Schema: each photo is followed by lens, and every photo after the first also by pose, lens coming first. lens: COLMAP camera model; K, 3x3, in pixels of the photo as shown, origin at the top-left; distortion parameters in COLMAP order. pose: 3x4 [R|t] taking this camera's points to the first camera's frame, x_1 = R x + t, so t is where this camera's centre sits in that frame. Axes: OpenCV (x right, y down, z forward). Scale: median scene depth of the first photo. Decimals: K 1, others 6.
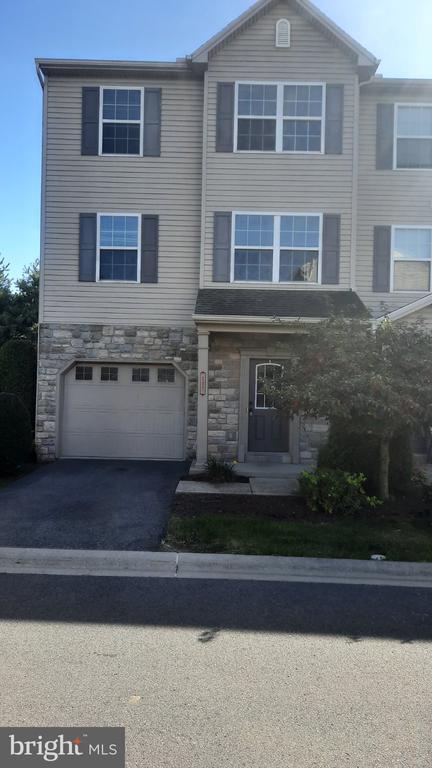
lens RADIAL K [[570.7, 0, 213.8], [0, 570.7, 381.3], [0, 0, 1]] dist [0.089897, -0.099747]
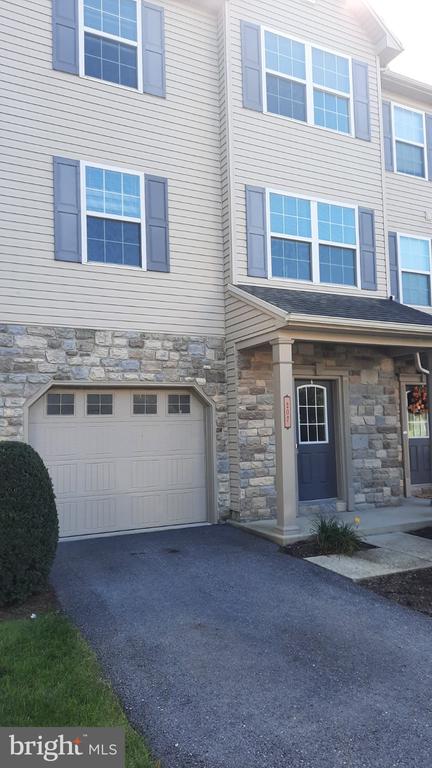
lens RADIAL K [[570.7, 0, 213.8], [0, 570.7, 381.3], [0, 0, 1]] dist [0.089897, -0.099747]
pose [[0.882487, -0.006701, 0.470289, -0.383212], [0.035255, 0.998028, -0.051935, -0.000306], [-0.469013, 0.062412, 0.880983, 0.362945]]
